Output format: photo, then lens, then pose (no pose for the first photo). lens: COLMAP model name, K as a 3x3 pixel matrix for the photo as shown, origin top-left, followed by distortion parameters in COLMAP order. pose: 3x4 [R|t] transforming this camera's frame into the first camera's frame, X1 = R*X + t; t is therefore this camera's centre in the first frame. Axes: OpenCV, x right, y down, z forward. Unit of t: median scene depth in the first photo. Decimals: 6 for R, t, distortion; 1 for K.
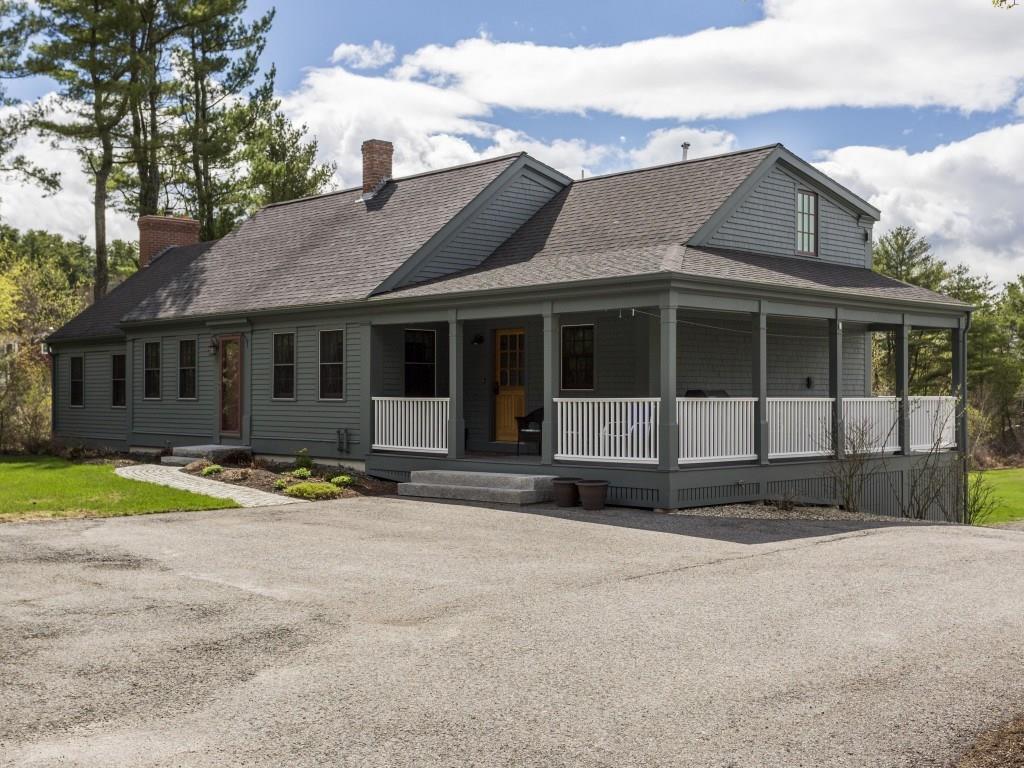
lens RADIAL K [[1050.6, 0, 514.9], [0, 1050.6, 388.8], [0, 0, 1]] dist [-0.012852, 0.000000]
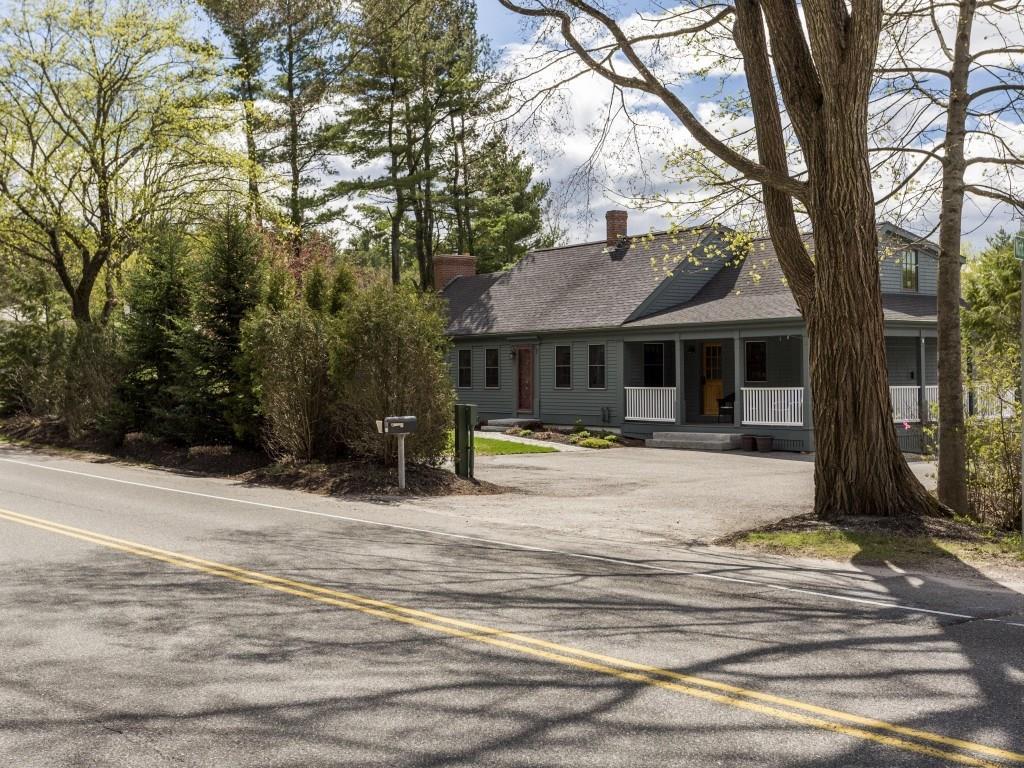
lens RADIAL K [[1071.5, 0, 513.7], [0, 1071.5, 375.2], [0, 0, 1]] dist [-0.001399, 0.000000]
pose [[0.984474, -0.010951, -0.175188, -0.017148], [0.012031, 0.999915, 0.005104, -0.020339], [0.175117, -0.007132, 0.984522, -0.629474]]
